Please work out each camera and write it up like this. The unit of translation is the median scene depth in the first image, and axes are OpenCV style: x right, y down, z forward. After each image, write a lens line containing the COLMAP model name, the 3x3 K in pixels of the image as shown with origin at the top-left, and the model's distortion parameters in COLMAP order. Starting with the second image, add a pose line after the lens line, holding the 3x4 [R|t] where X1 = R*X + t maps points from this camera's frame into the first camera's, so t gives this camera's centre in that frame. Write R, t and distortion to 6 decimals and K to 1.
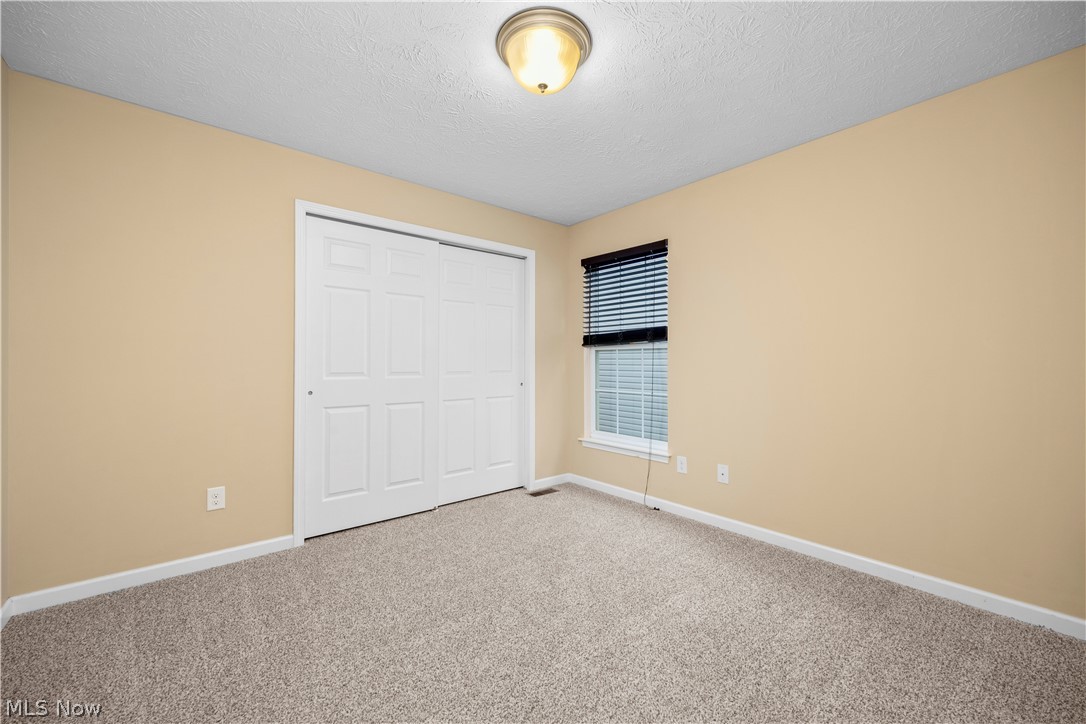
lens RADIAL K [[426.5, 0, 542.4], [0, 426.5, 365.4], [0, 0, 1]] dist [0.001135, 0.000185]
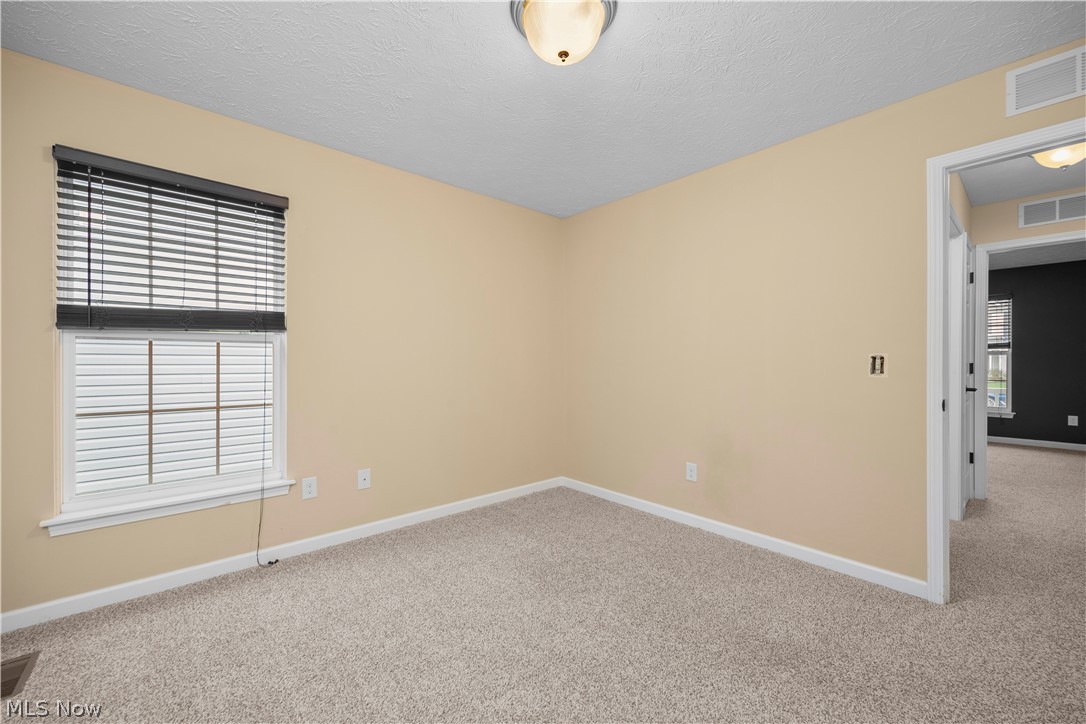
lens RADIAL K [[426.5, 0, 542.4], [0, 426.5, 365.4], [0, 0, 1]] dist [0.001135, 0.000185]
pose [[-0.016379, -0.010240, 0.999813, -0.469763], [0.006389, 0.999926, 0.010346, -0.003358], [-0.999845, 0.006558, -0.016312, 0.557565]]
